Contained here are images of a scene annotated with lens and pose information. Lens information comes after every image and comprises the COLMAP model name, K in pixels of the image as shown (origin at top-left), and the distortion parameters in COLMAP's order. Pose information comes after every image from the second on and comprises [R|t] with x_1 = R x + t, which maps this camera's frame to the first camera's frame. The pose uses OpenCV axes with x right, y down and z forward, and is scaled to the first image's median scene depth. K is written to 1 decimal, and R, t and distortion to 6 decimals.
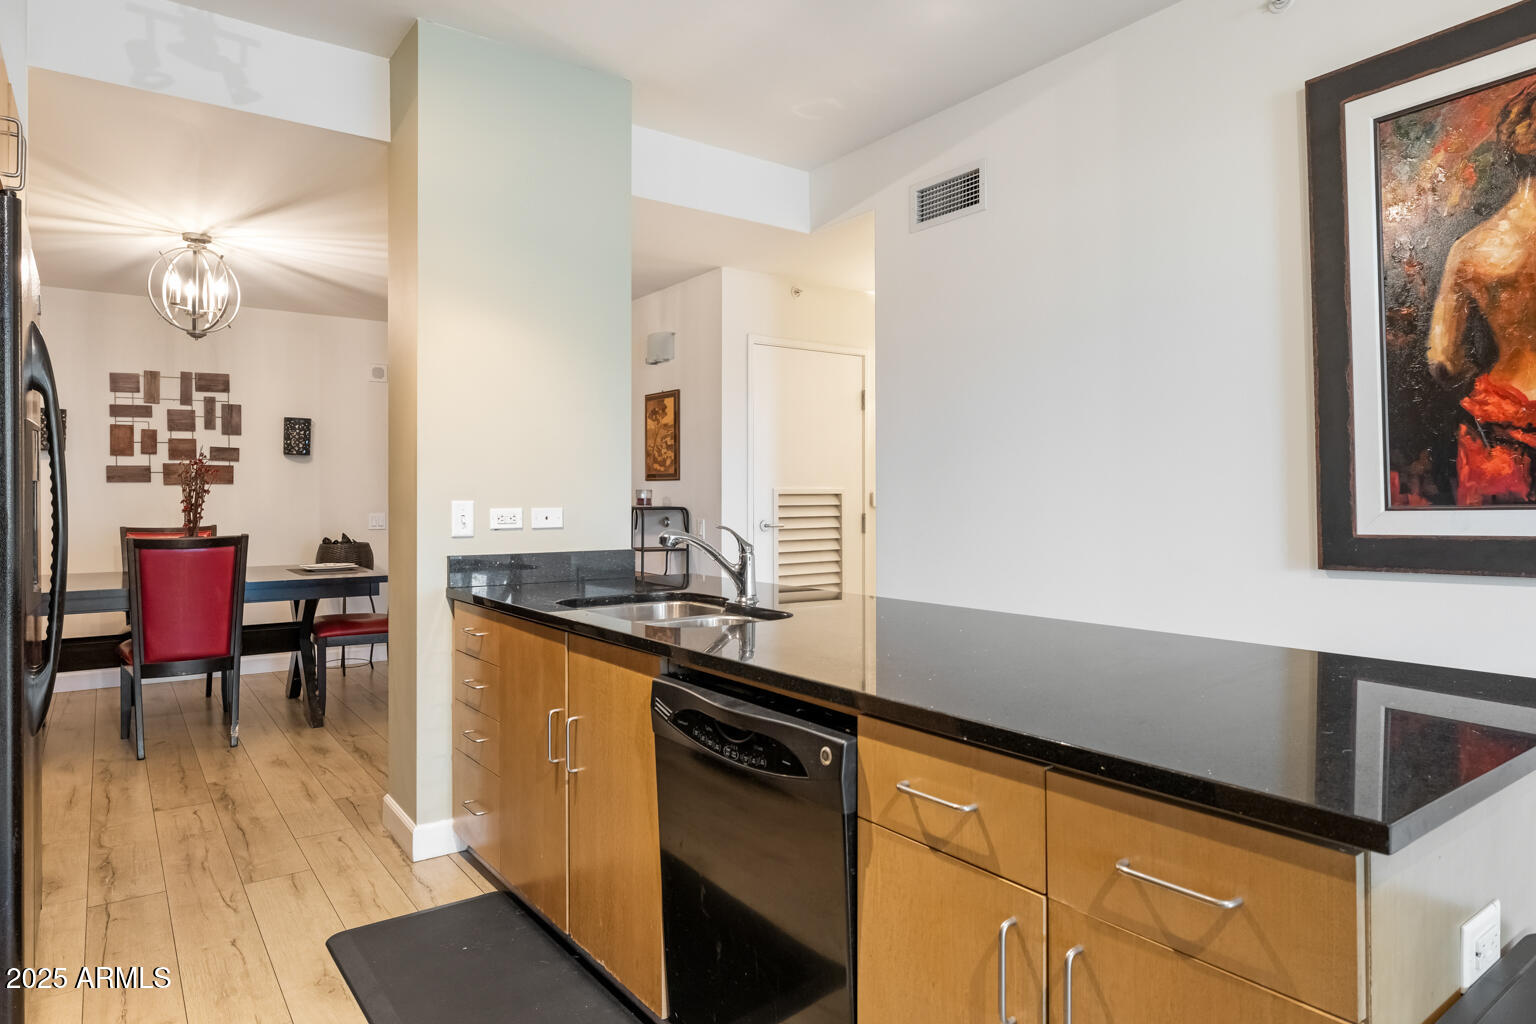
lens RADIAL K [[922.7, 0, 760.4], [0, 922.7, 496.3], [0, 0, 1]] dist [-0.004121, 0.003686]
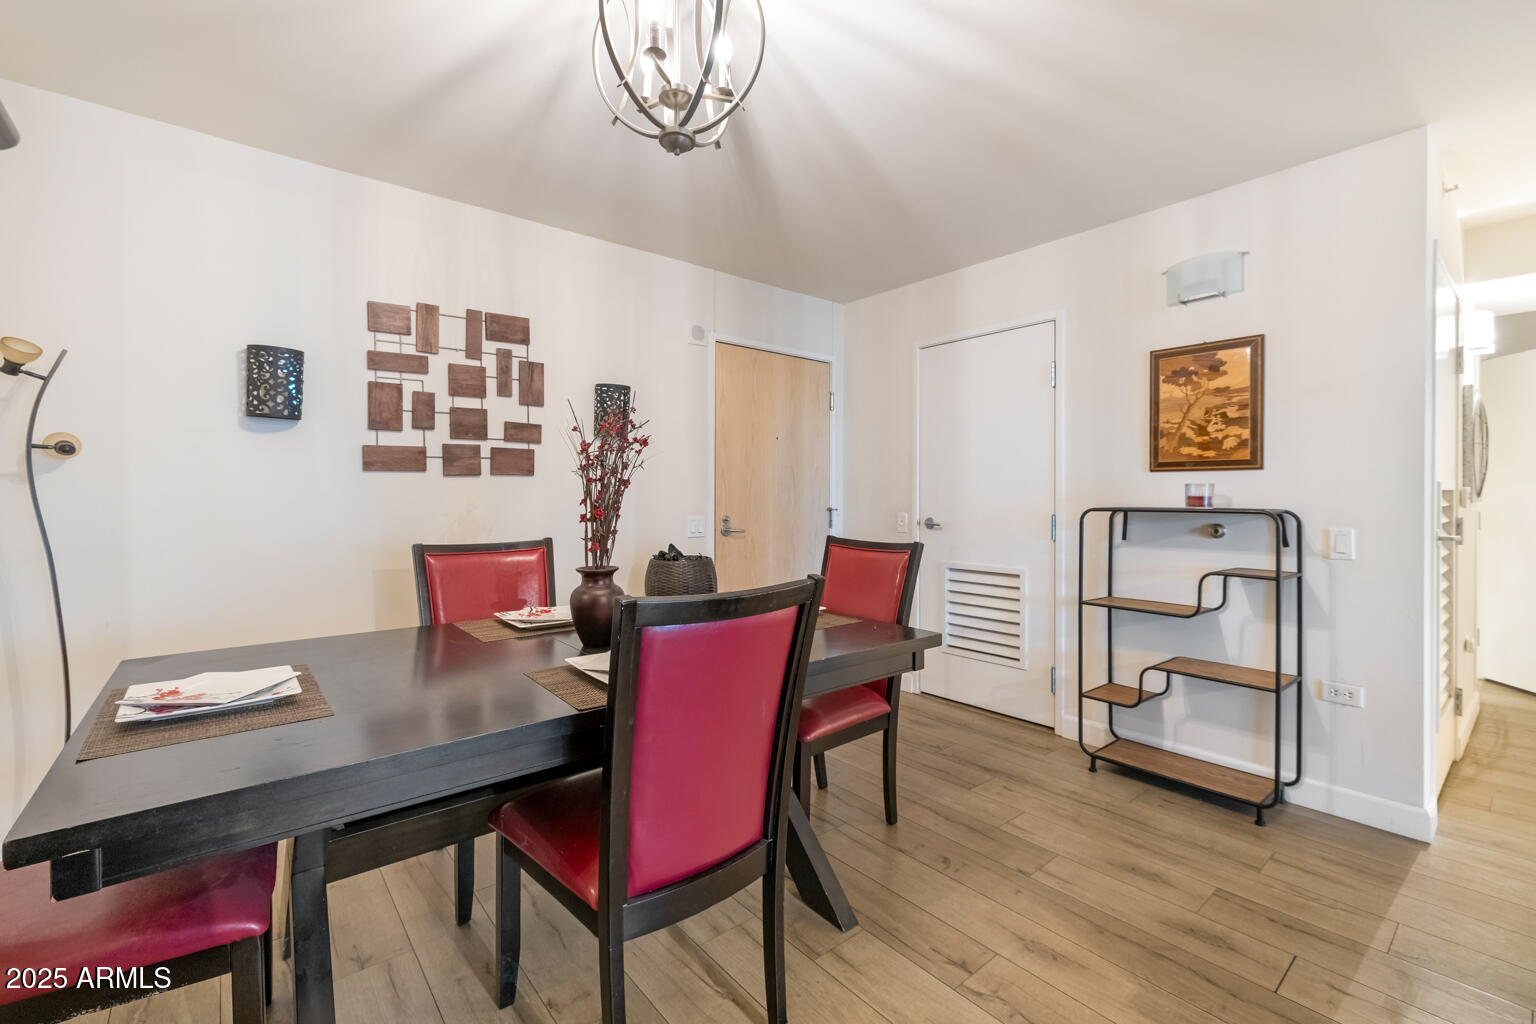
lens RADIAL K [[661.7, 0, 766.0], [0, 661.7, 496.4], [0, 0, 1]] dist [0.004081, -0.000225]
pose [[0.997861, 0.001212, 0.065357, -0.450502], [-0.001346, 0.999997, 0.002009, 0.001289], [-0.065354, -0.002092, 0.997860, 0.509841]]
